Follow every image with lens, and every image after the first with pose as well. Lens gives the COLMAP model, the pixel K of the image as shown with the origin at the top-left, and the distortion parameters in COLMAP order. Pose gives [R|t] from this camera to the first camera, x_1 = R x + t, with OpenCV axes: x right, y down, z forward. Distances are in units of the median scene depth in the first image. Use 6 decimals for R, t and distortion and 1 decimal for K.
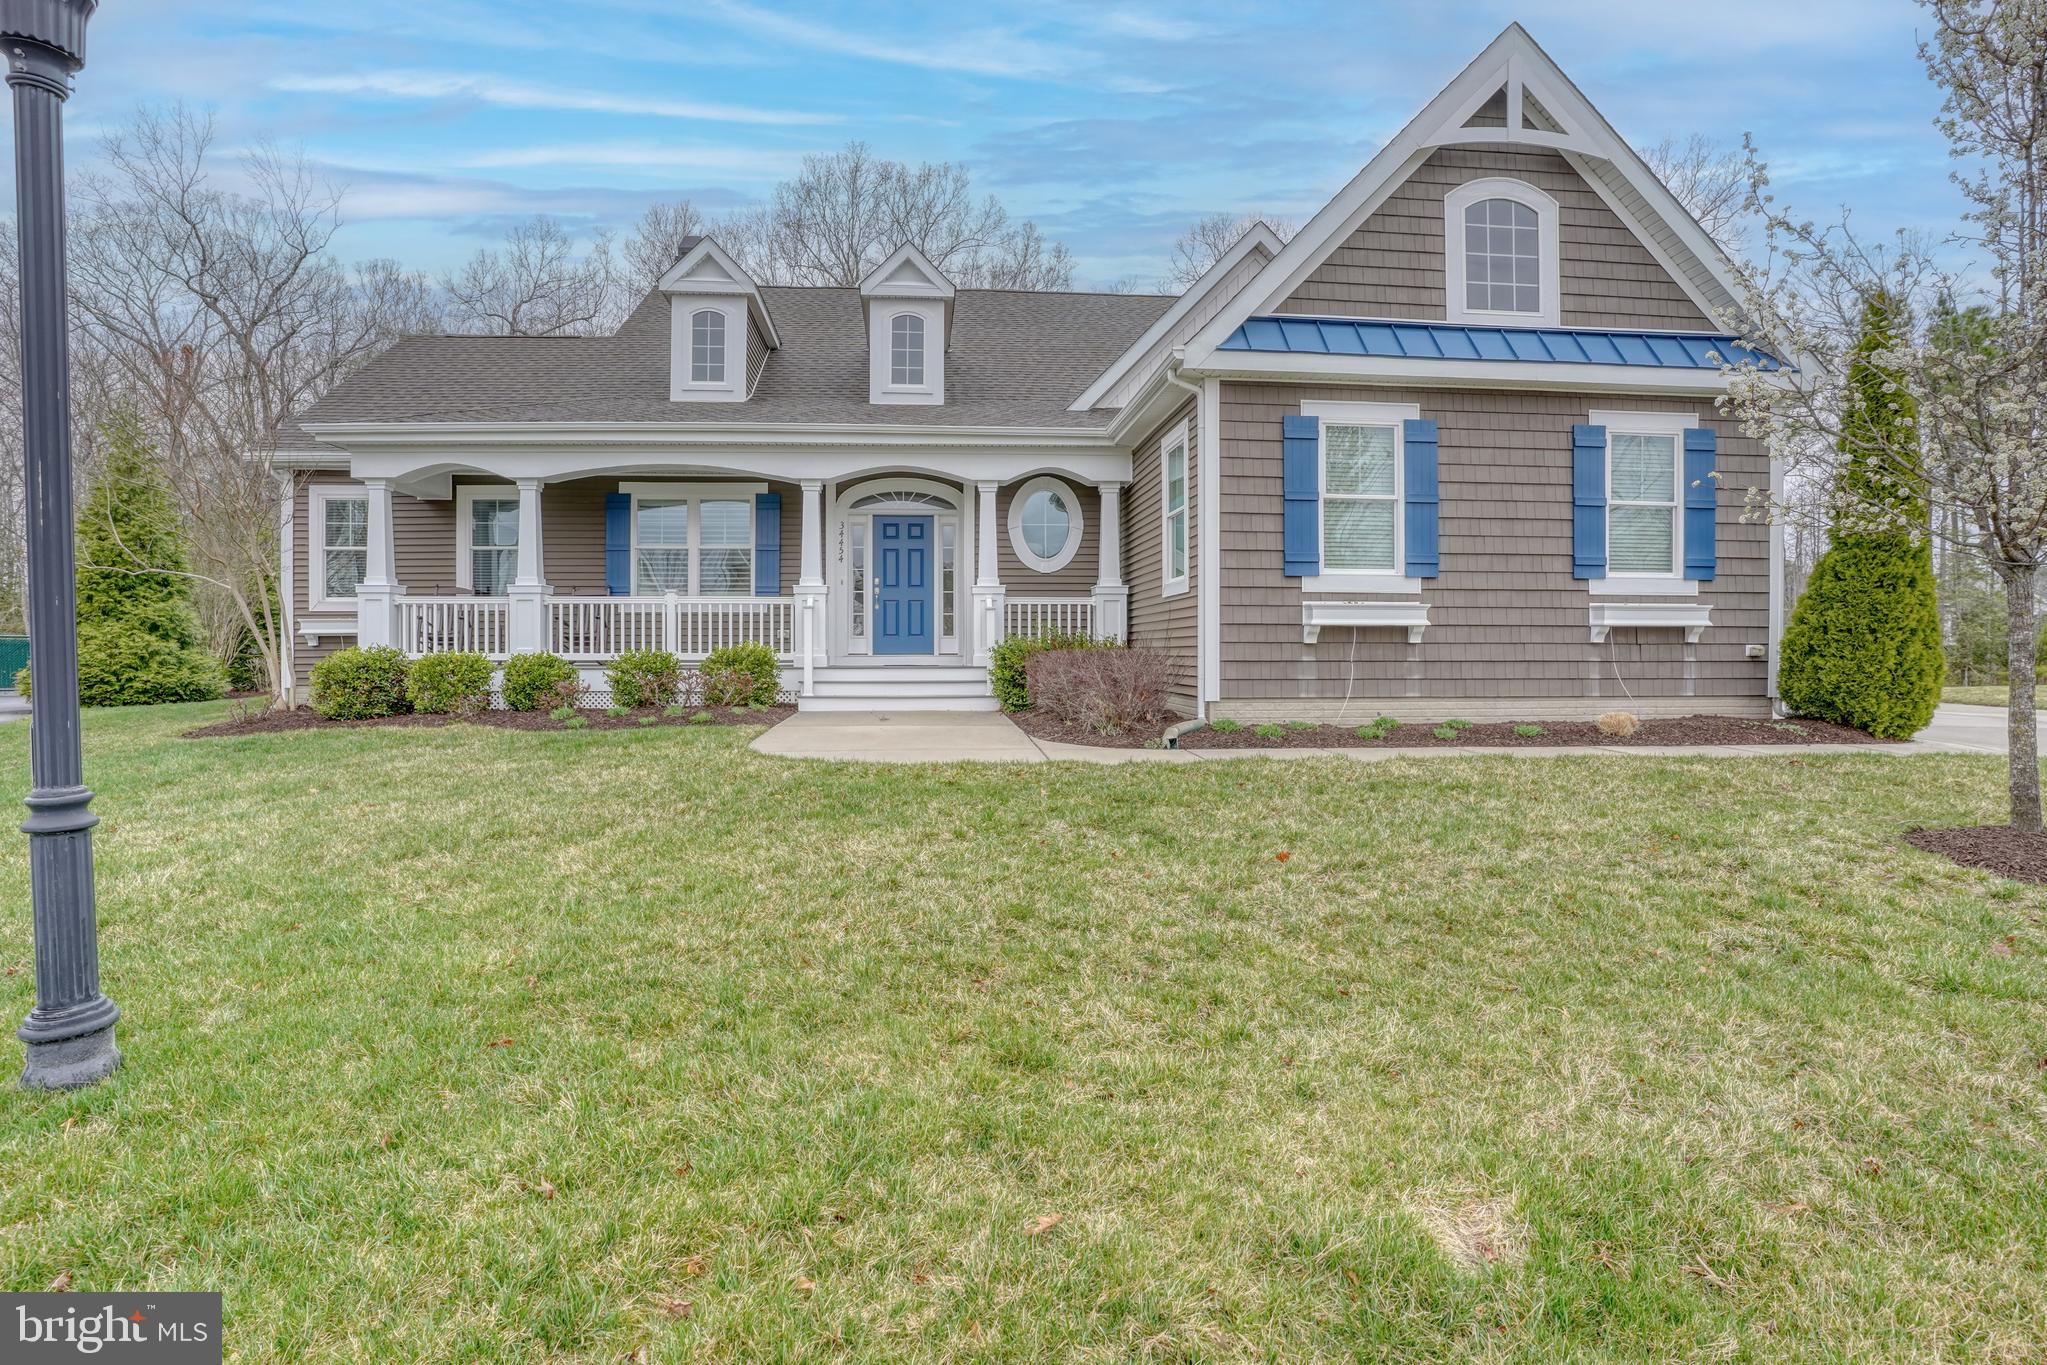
lens RADIAL K [[1012.0, 0, 1008.5], [0, 1012.0, 672.7], [0, 0, 1]] dist [-0.051393, 0.012908]
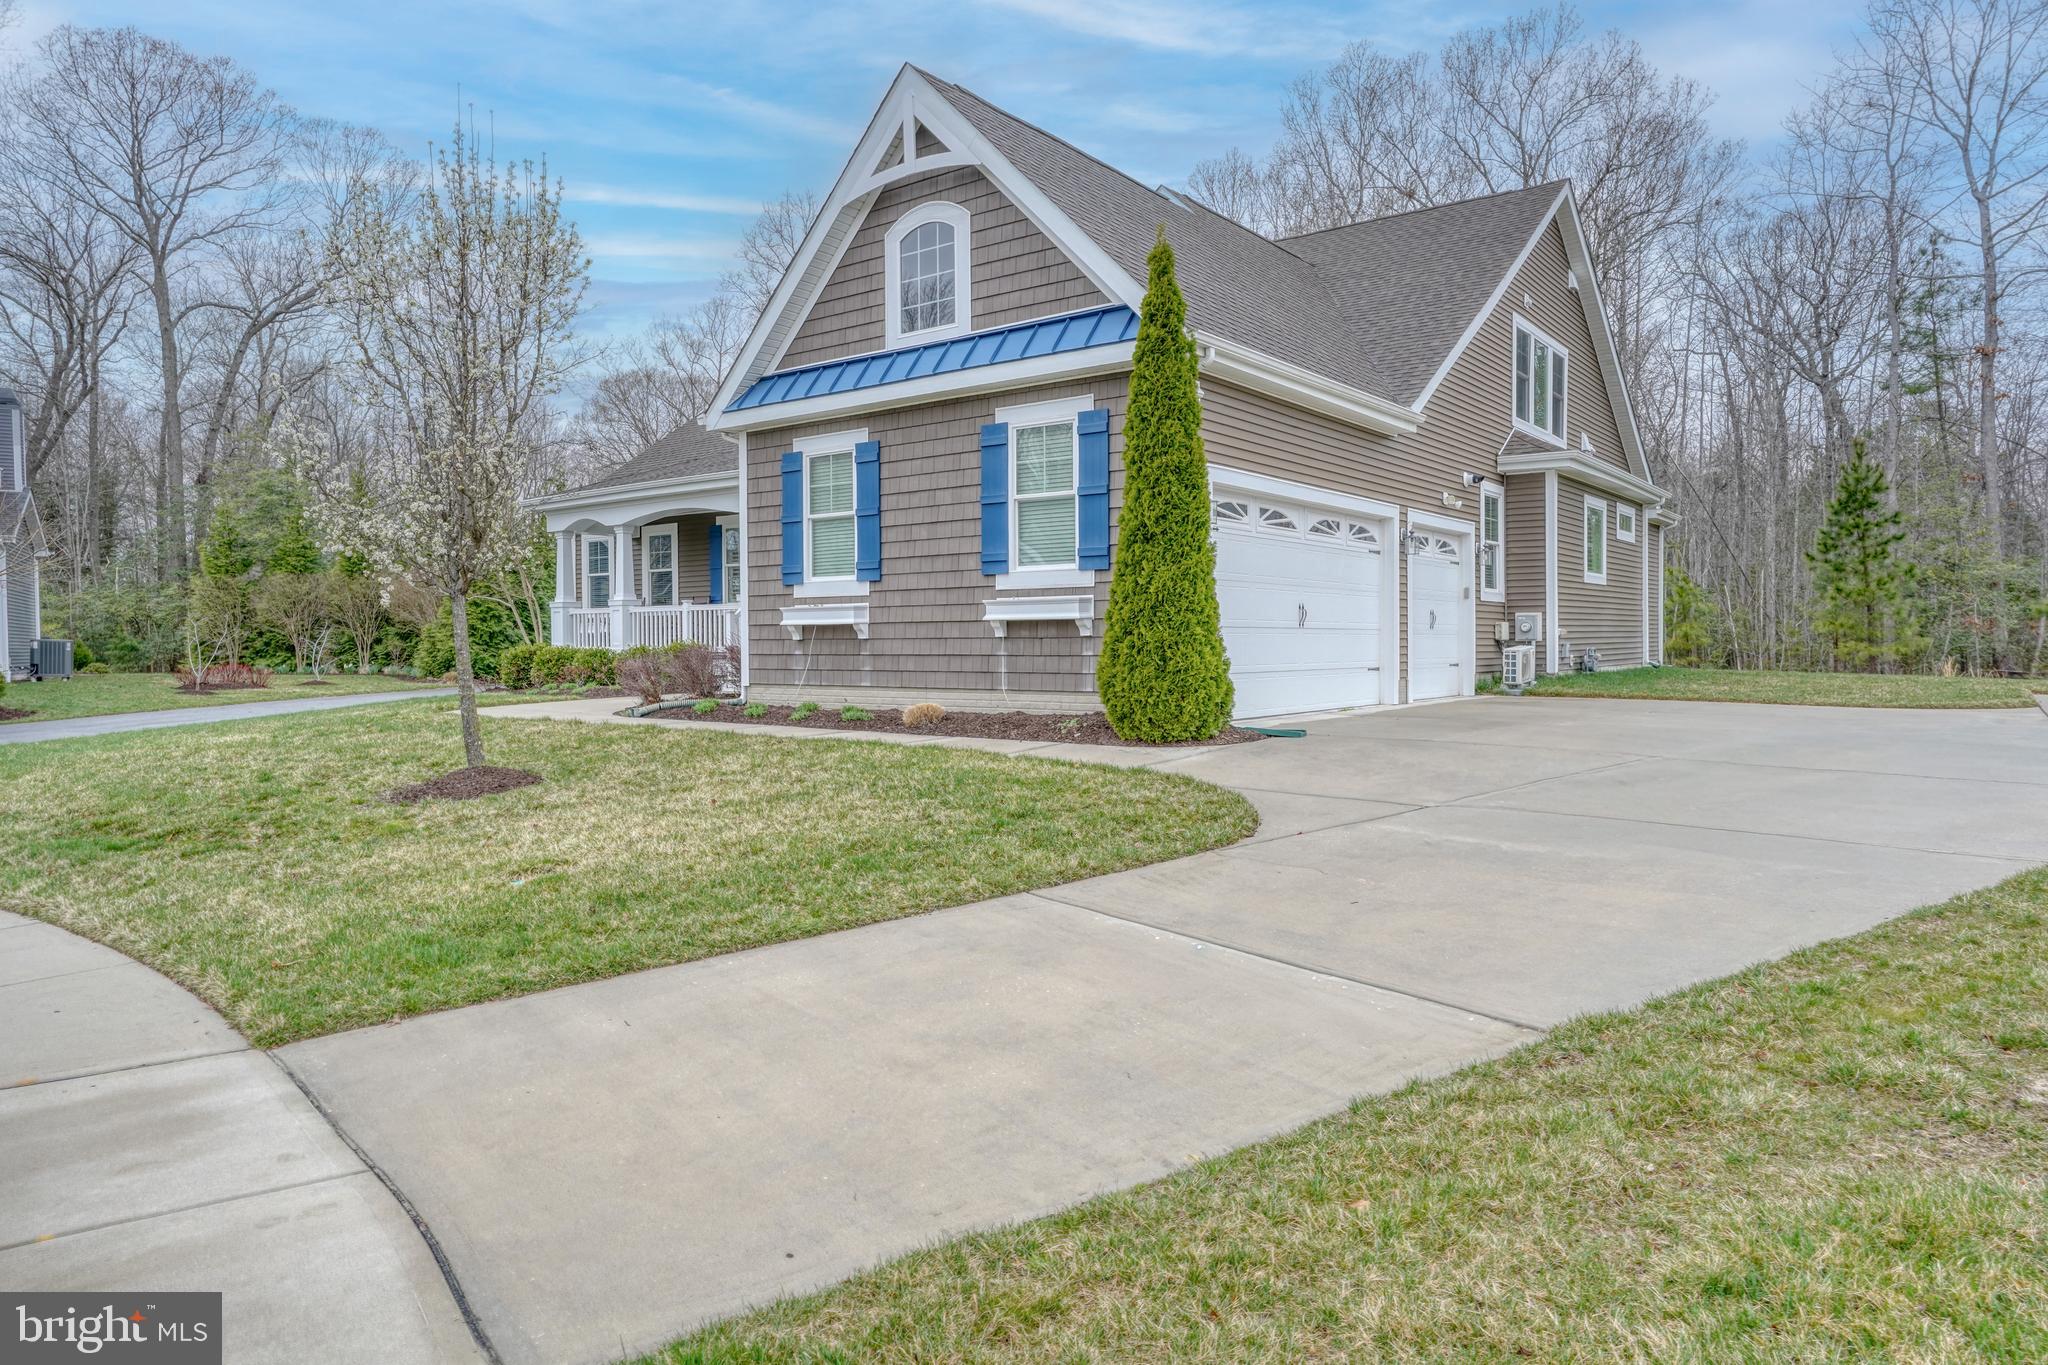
lens RADIAL K [[1291.8, 0, 1012.0], [0, 1291.8, 683.1], [0, 0, 1]] dist [-0.004012, -0.000157]
pose [[0.728890, 0.019184, -0.684362, 1.474383], [-0.012037, 0.999812, 0.015207, -0.003297], [0.684525, -0.002846, 0.728983, 0.041963]]
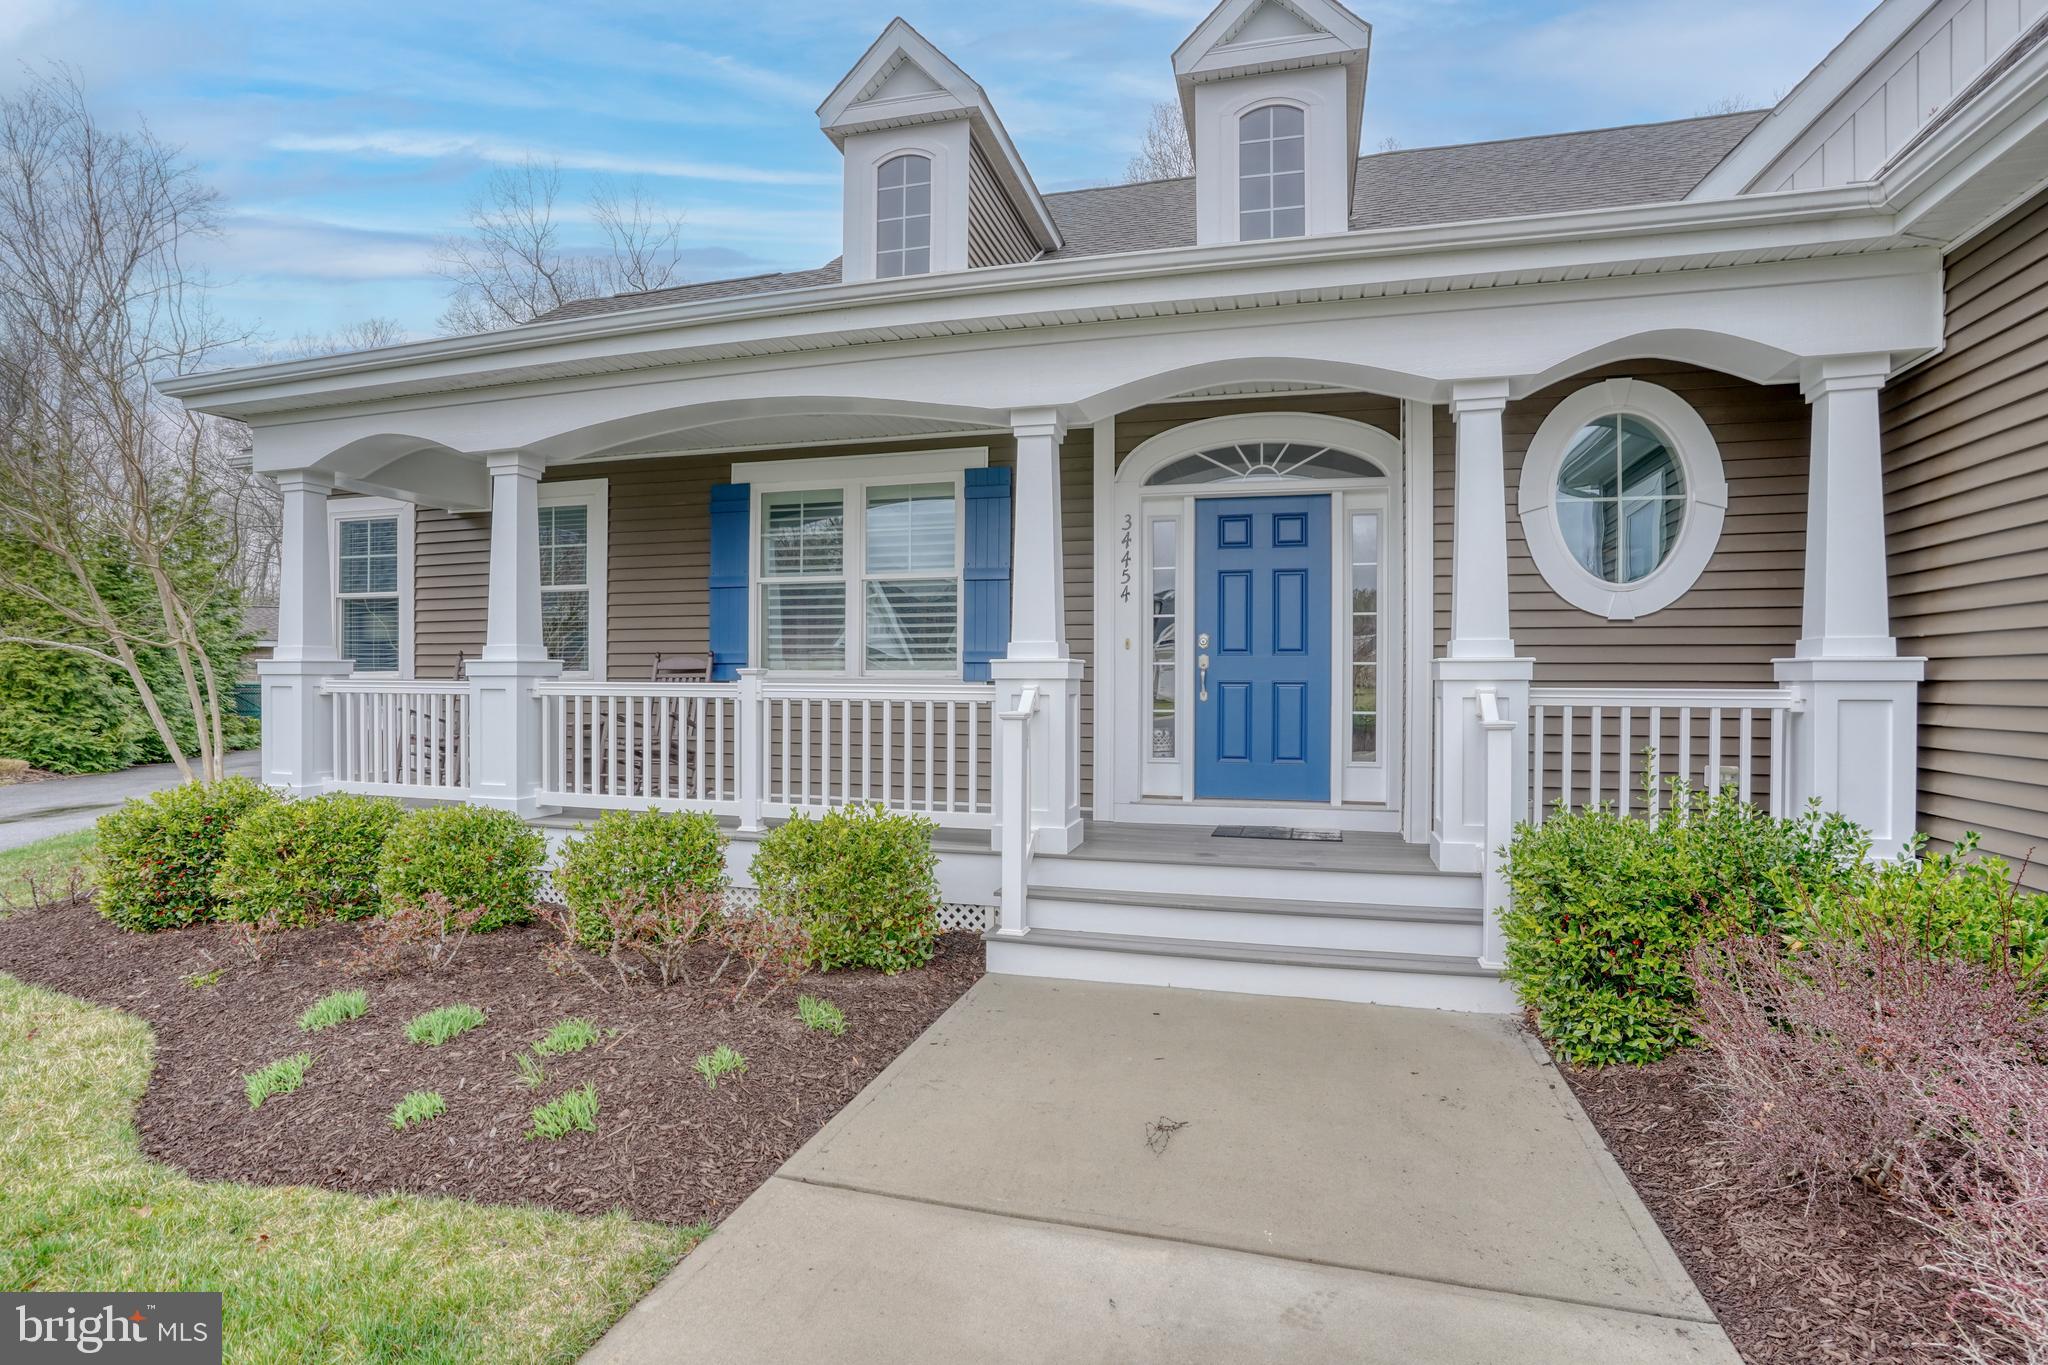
lens RADIAL K [[1012.5, 0, 1015.2], [0, 1012.5, 689.4], [0, 0, 1]] dist [-0.051393, 0.012908]
pose [[0.933850, 0.008572, -0.357562, -0.062851], [-0.013144, 0.999860, -0.010360, -0.087029], [0.357424, 0.014374, 0.933832, 0.752120]]
